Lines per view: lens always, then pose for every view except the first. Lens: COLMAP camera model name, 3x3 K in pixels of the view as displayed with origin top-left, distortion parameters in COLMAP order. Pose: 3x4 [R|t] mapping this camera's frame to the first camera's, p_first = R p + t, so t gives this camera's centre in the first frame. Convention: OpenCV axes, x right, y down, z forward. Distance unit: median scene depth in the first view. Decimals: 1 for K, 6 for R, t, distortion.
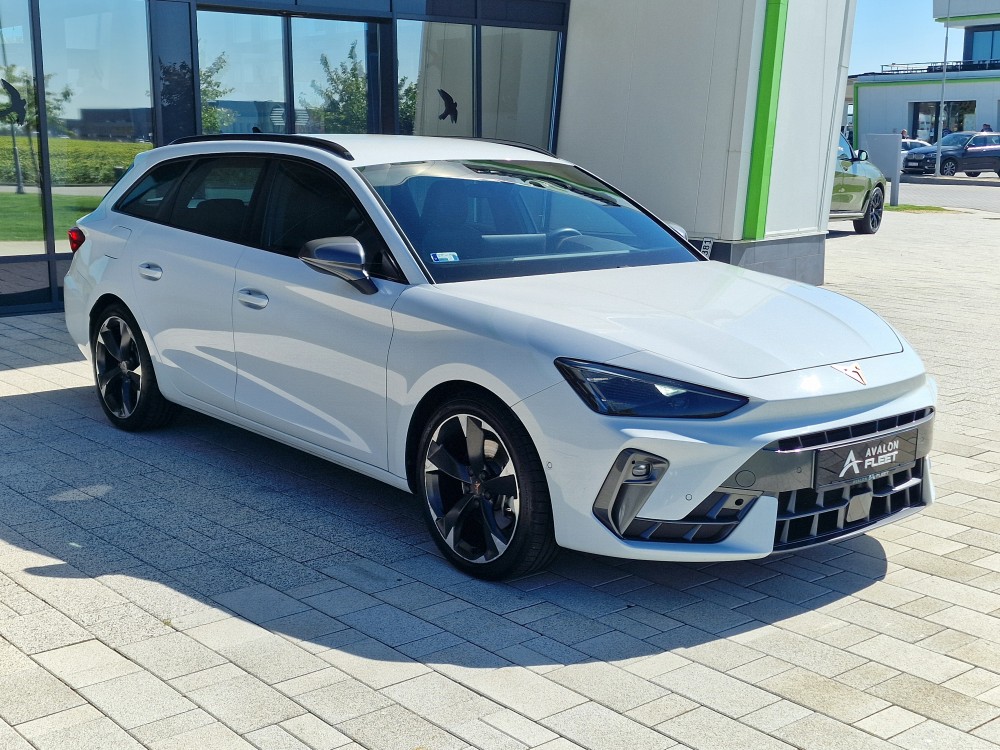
lens RADIAL K [[1326.0, 0, 500.0], [0, 1326.0, 375.0], [0, 0, 1]] dist [0.069808, -0.015786]
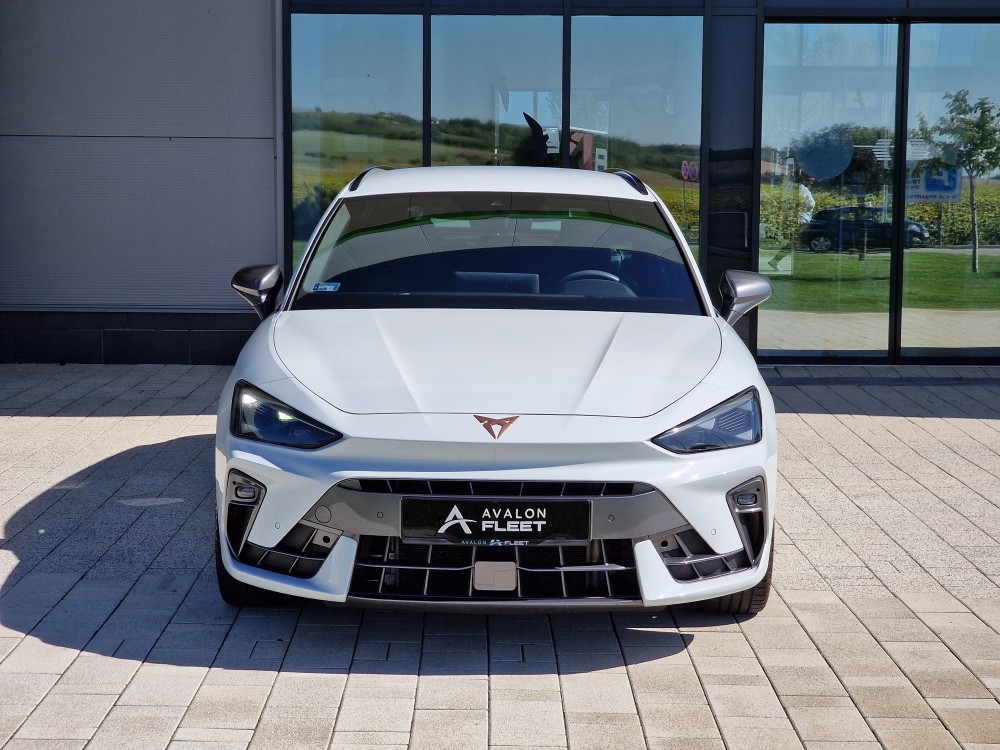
lens RADIAL K [[1864.6, 0, 500.0], [0, 1864.6, 375.0], [0, 0, 1]] dist [0.039061, 0.128852]
pose [[0.768683, 0.078669, -0.634774, 1.084933], [-0.123628, 0.991967, -0.026772, -0.002082], [0.627569, 0.099055, 0.772234, 0.021299]]
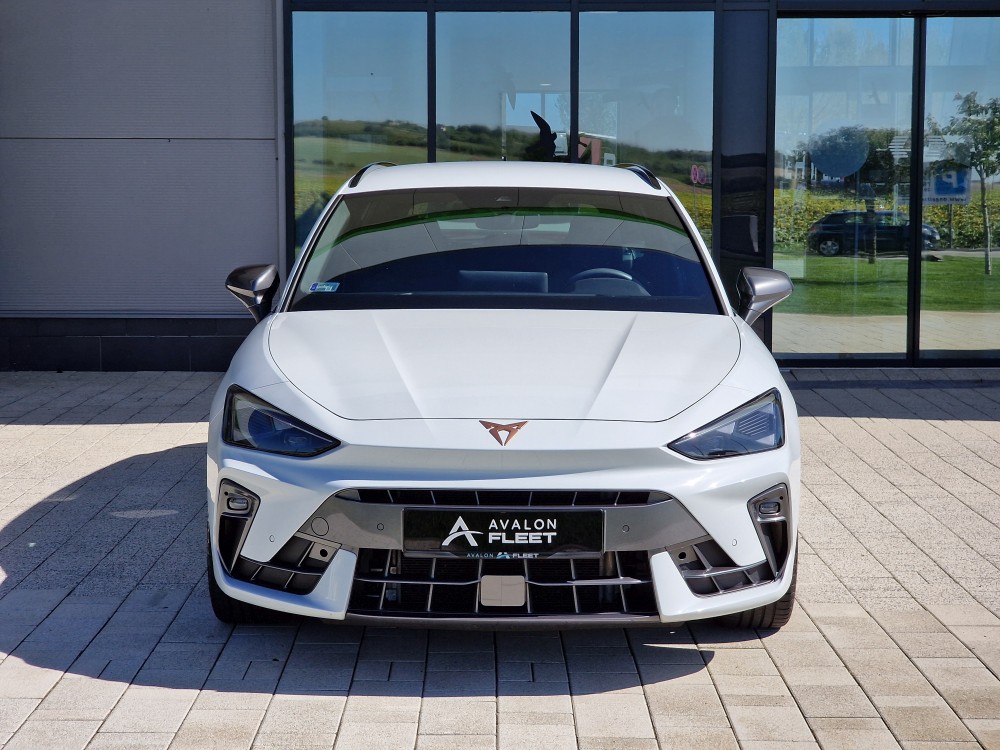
lens RADIAL K [[1864.6, 0, 500.0], [0, 1864.6, 375.0], [0, 0, 1]] dist [0.039061, 0.128852]
pose [[0.765924, 0.071621, -0.638930, 1.039628], [-0.117710, 0.992600, -0.029840, -0.001500], [0.632065, 0.098063, 0.768686, 0.079637]]
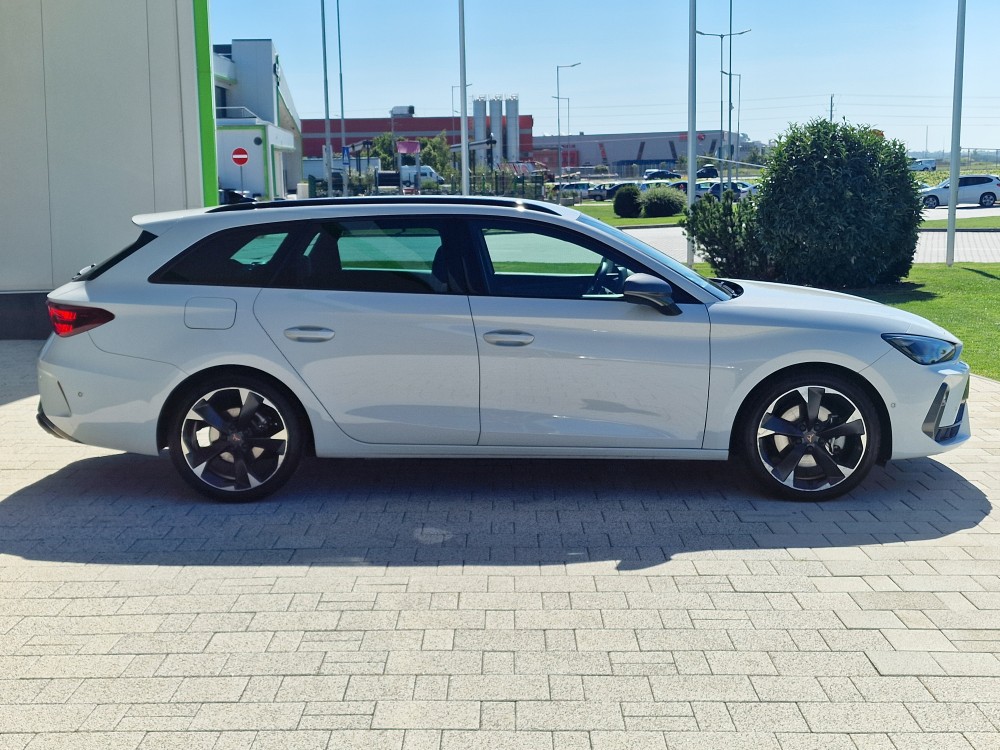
lens RADIAL K [[1326.0, 0, 500.0], [0, 1326.0, 375.0], [0, 0, 1]] dist [0.069808, -0.015786]
pose [[0.663602, -0.124810, 0.737601, -1.272204], [0.155349, 0.987482, 0.027328, -0.071064], [-0.731778, 0.096451, 0.674683, 0.280310]]
